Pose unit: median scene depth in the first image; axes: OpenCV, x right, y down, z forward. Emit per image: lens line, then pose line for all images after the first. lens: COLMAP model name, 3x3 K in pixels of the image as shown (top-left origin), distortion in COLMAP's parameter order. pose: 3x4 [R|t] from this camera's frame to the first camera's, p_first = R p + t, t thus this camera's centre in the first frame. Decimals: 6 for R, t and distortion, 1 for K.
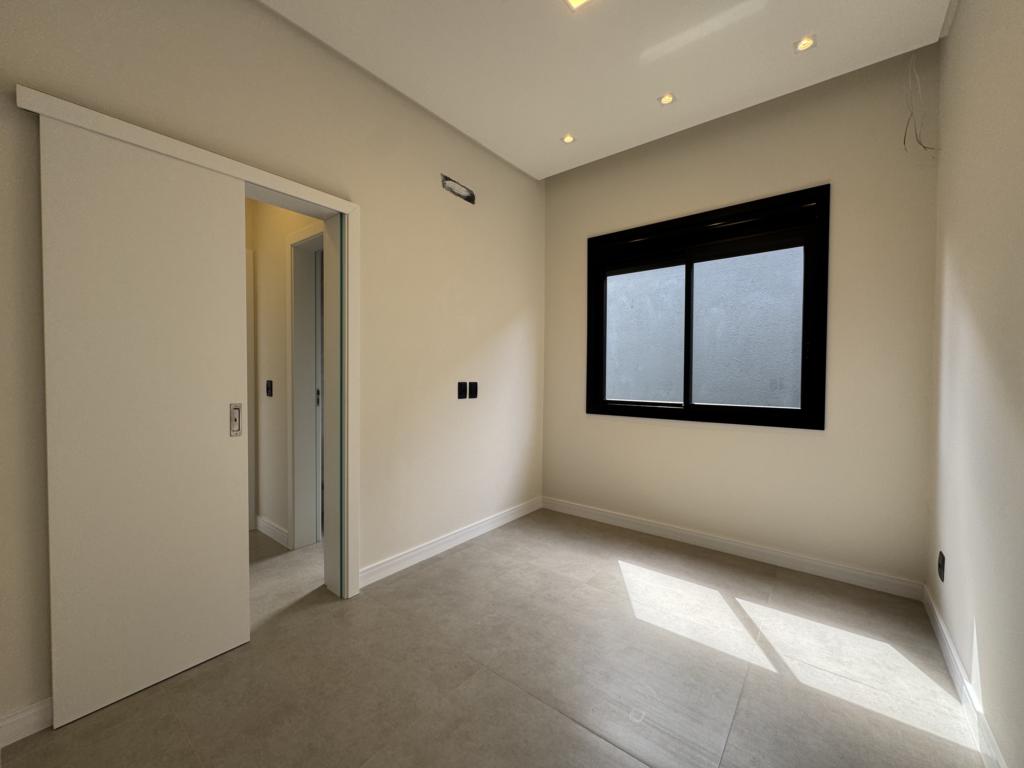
lens RADIAL K [[409.3, 0, 513.4], [0, 409.3, 382.7], [0, 0, 1]] dist [-0.001231, -0.000242]
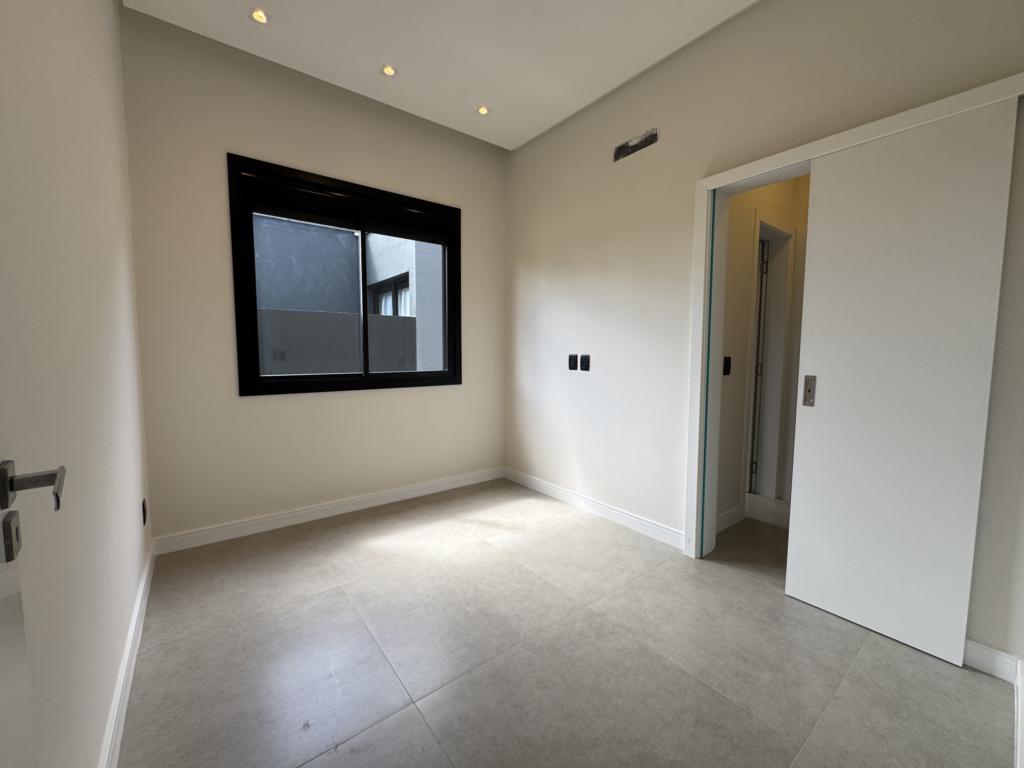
lens RADIAL K [[409.3, 0, 513.4], [0, 409.3, 382.7], [0, 0, 1]] dist [-0.001231, -0.000242]
pose [[0.230556, -0.086957, 0.969166, -0.595447], [0.012769, 0.996184, 0.086343, -0.010591], [-0.972975, -0.007532, 0.230786, 0.490611]]
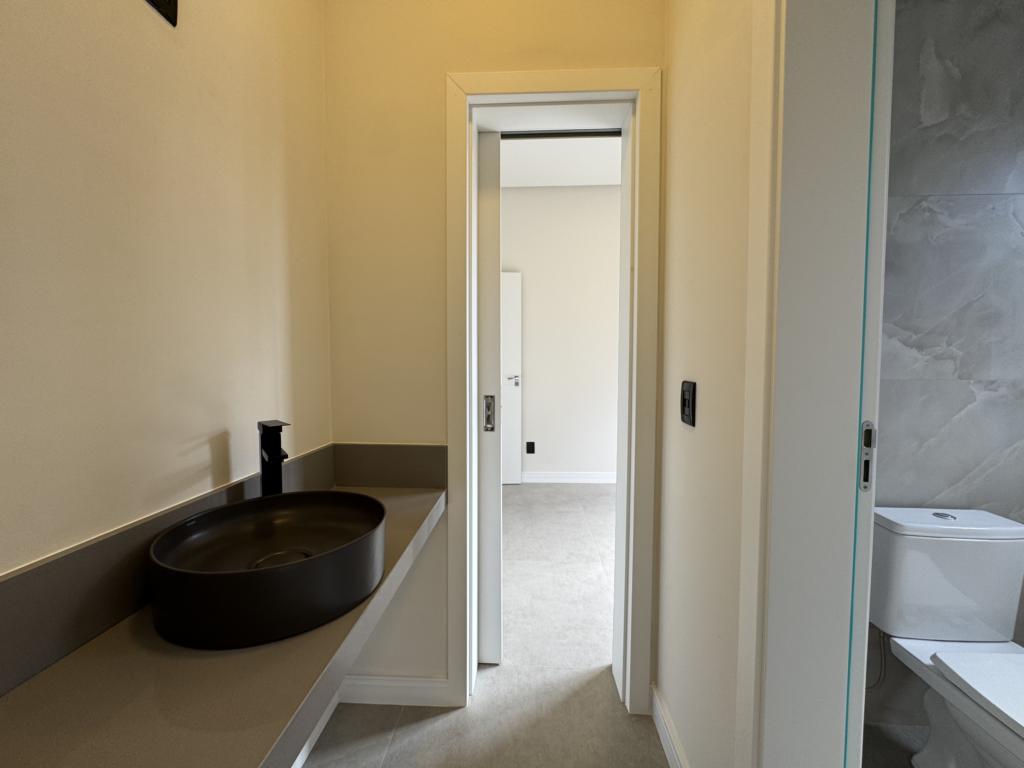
lens RADIAL K [[409.3, 0, 513.4], [0, 409.3, 382.7], [0, 0, 1]] dist [-0.001231, -0.000242]
pose [[0.588936, 0.035589, -0.807396, -0.161396], [-0.011320, 0.999295, 0.035790, -0.006484], [0.808101, -0.011939, 0.588924, 0.269674]]
